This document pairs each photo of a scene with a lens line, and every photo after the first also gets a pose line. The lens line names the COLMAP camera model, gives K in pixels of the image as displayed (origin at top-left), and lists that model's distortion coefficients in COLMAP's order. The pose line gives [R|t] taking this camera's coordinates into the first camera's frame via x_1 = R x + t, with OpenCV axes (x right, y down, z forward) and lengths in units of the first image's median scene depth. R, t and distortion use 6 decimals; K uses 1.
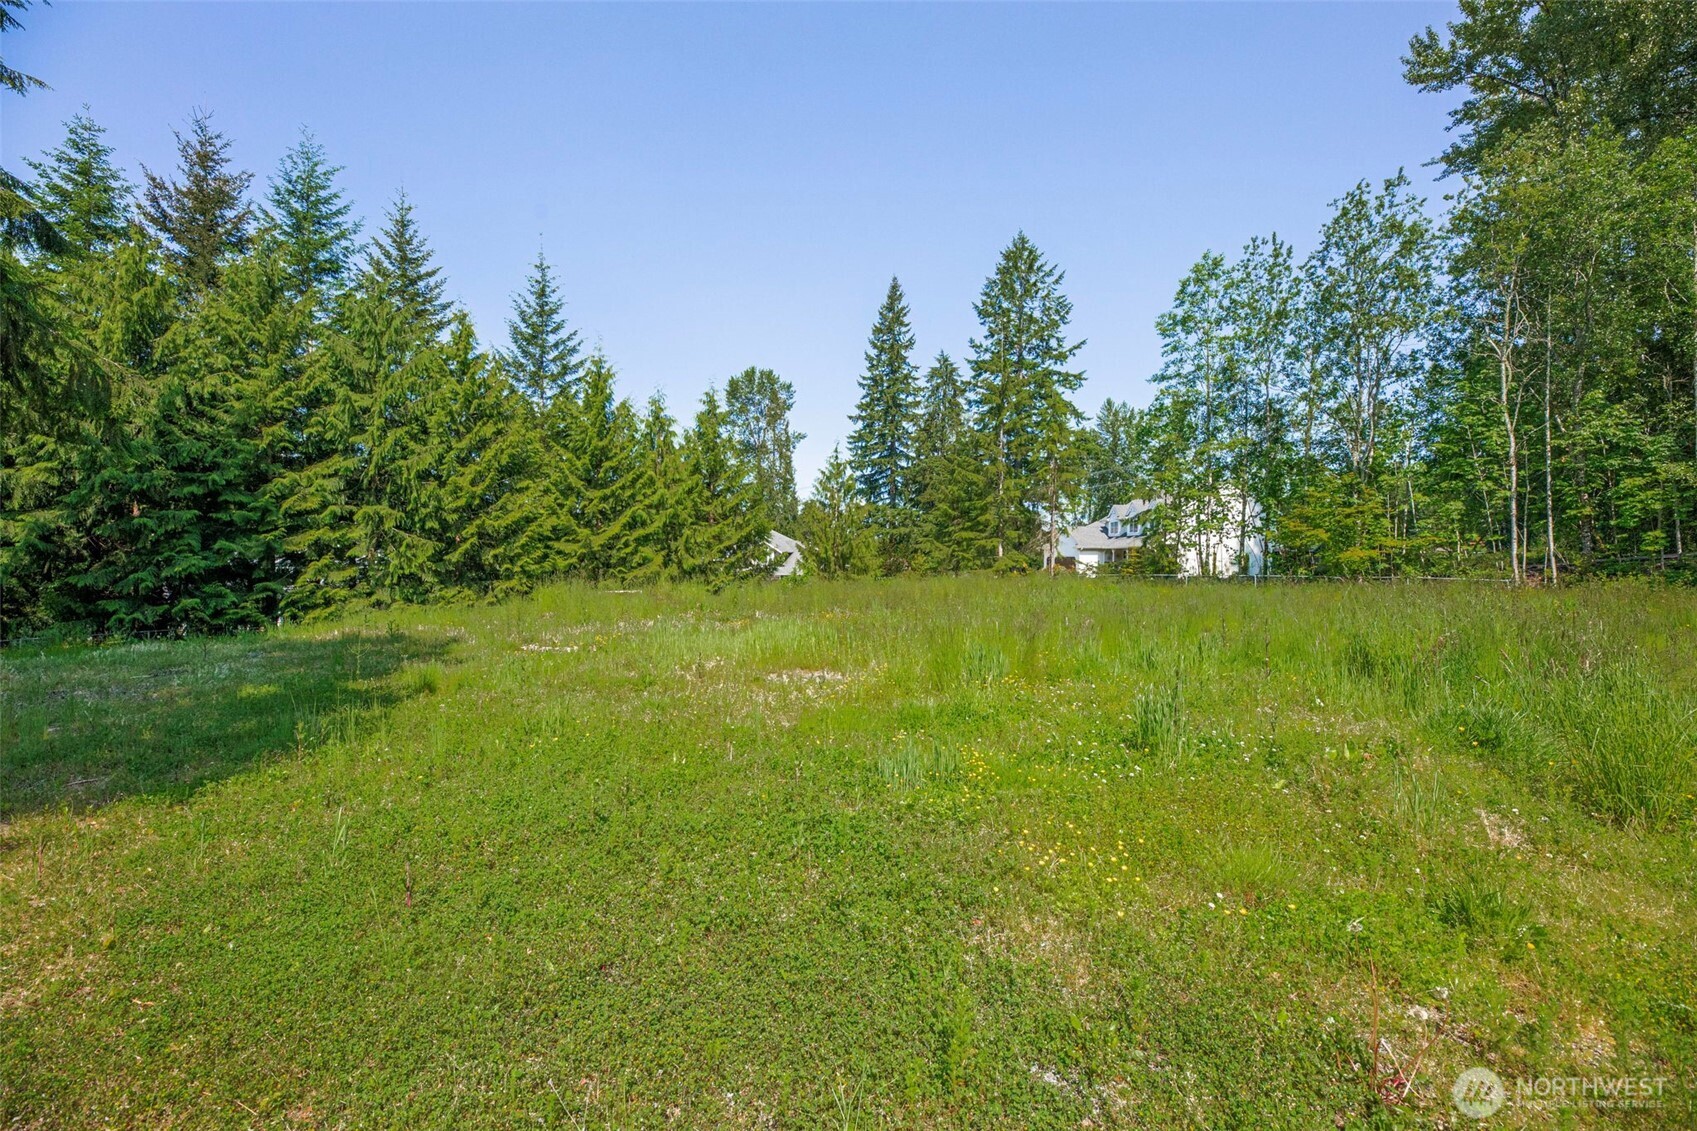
lens RADIAL K [[677.6, 0, 847.8], [0, 677.6, 562.0], [0, 0, 1]] dist [-0.000083, -0.002710]
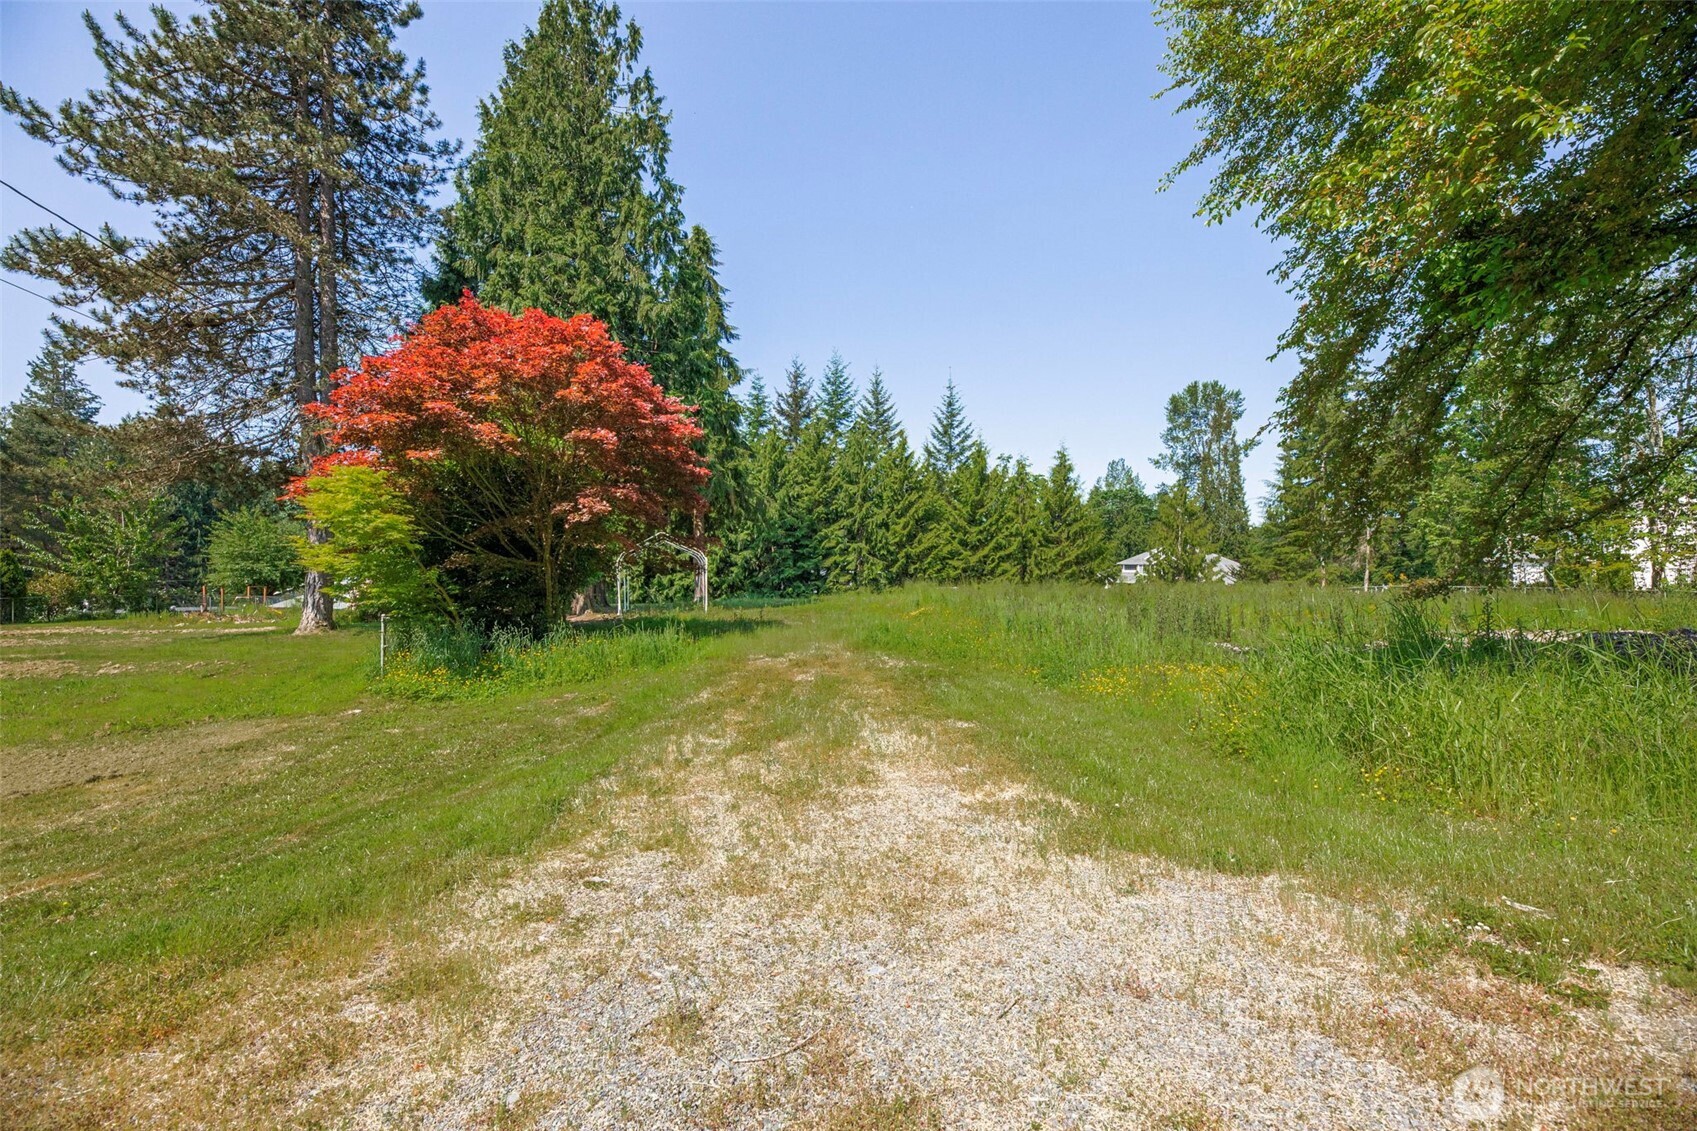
lens RADIAL K [[677.6, 0, 848.7], [0, 677.6, 562.7], [0, 0, 1]] dist [-0.000083, -0.002710]
pose [[0.765446, -0.006659, -0.643465, 0.464396], [-0.003645, 0.999886, -0.014684, 0.001764], [0.643489, 0.013585, 0.765334, -0.442417]]
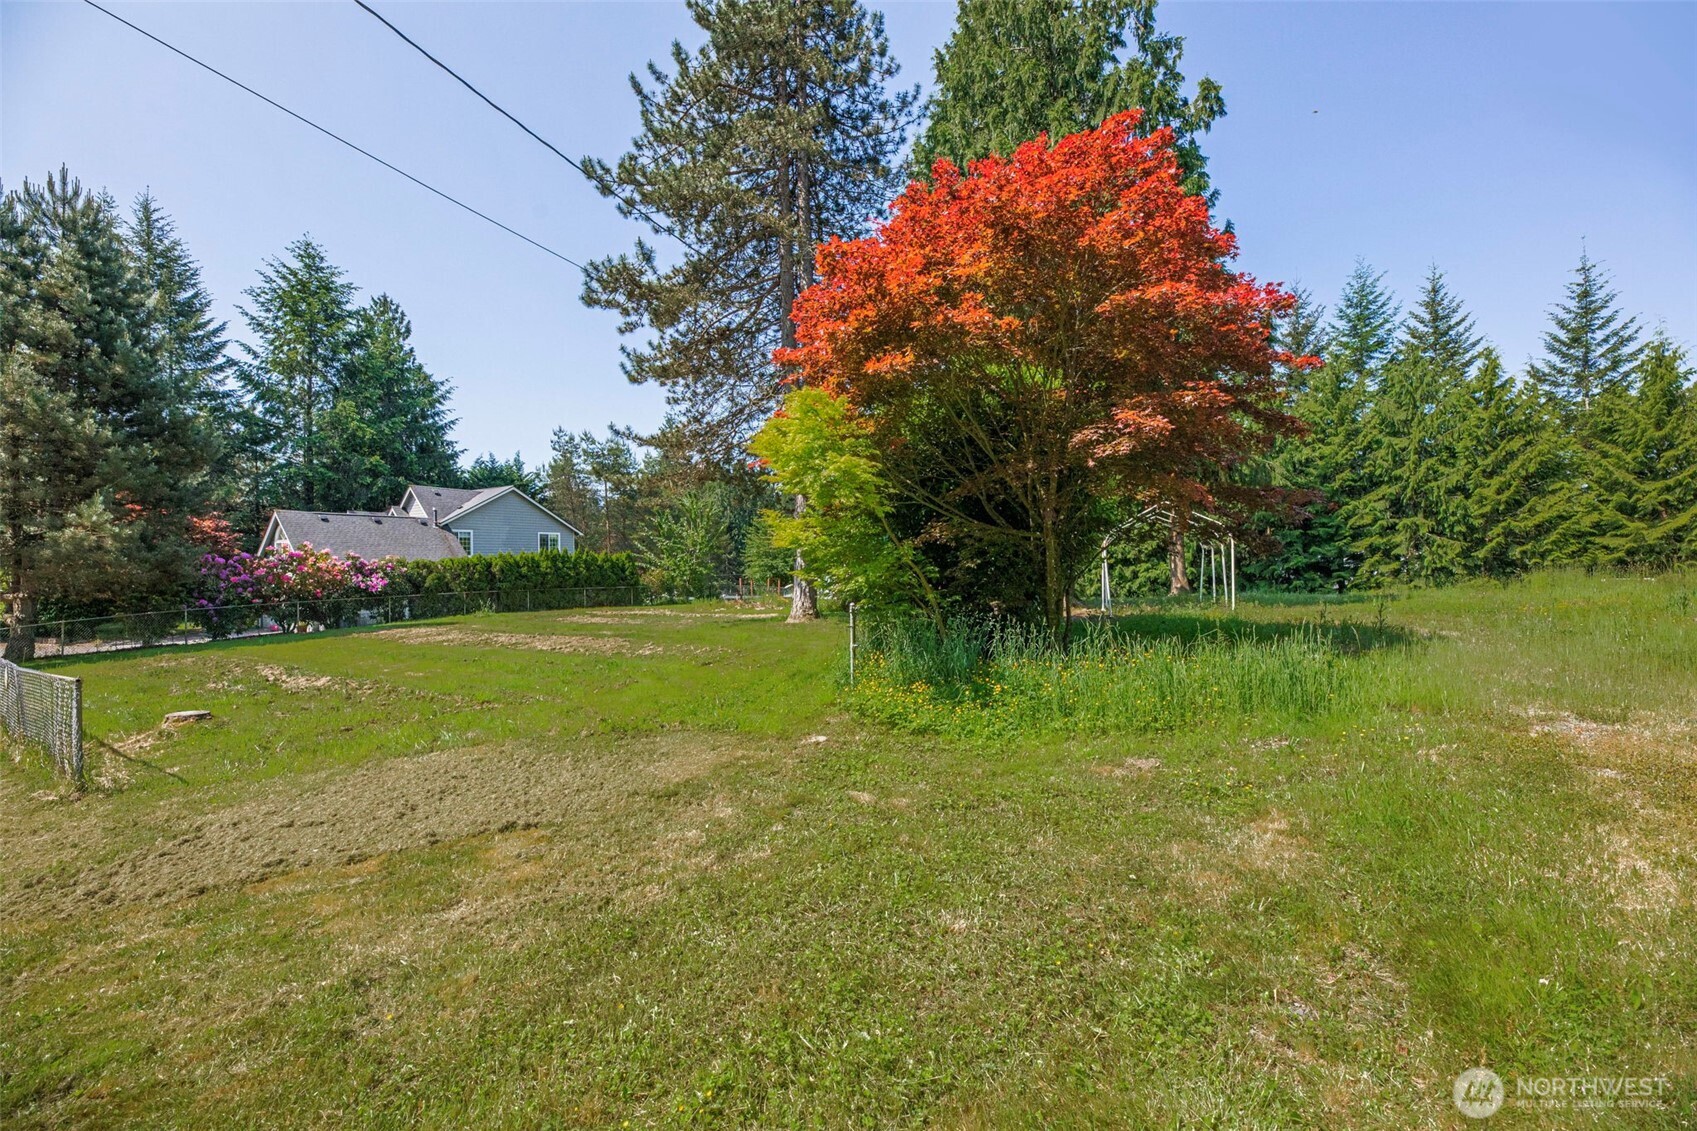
lens RADIAL K [[677.6, 0, 845.5], [0, 677.6, 564.9], [0, 0, 1]] dist [-0.000083, -0.002710]
pose [[0.240343, -0.008411, -0.970652, 0.316294], [0.008588, 0.999942, -0.006538, 0.010568], [0.970650, -0.006765, 0.240402, -0.396581]]
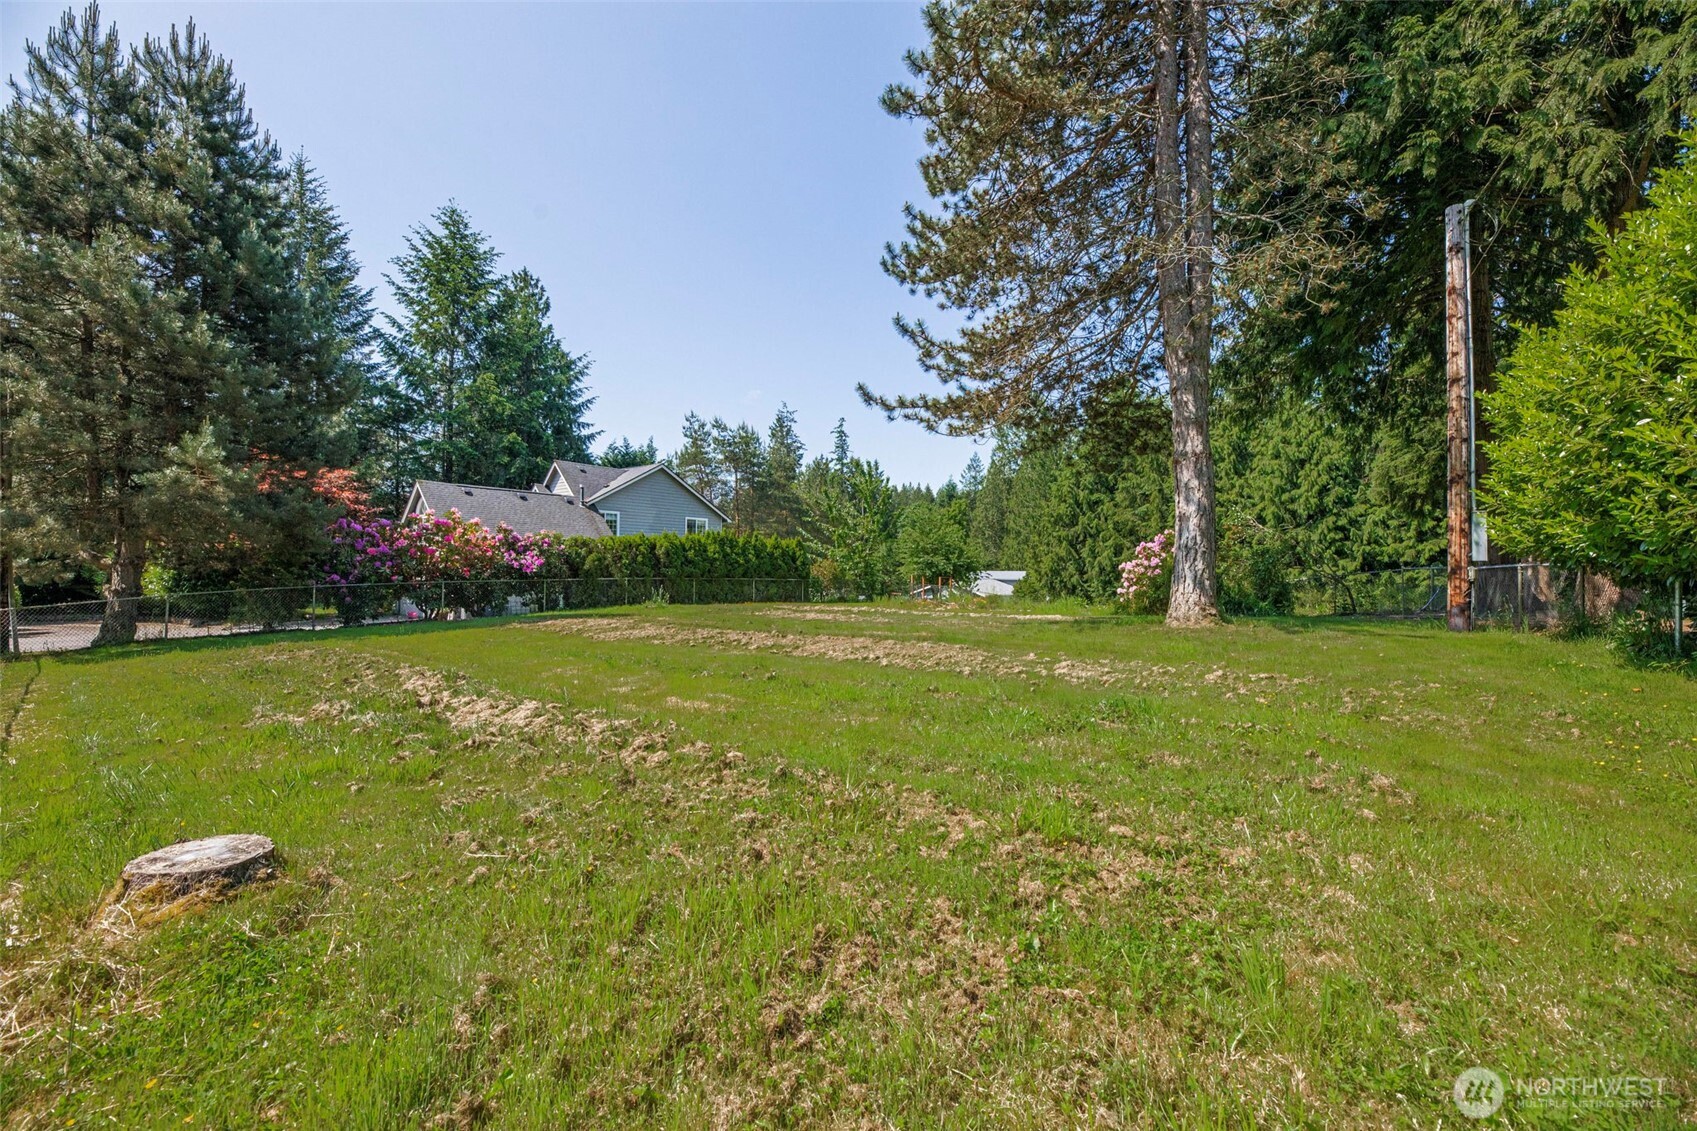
lens RADIAL K [[677.6, 0, 842.5], [0, 677.6, 565.5], [0, 0, 1]] dist [-0.000083, -0.002710]
pose [[0.112838, -0.014150, -0.993513, 0.080003], [-0.015468, 0.999752, -0.015995, 0.031087], [0.993493, 0.017172, 0.112591, -0.520876]]
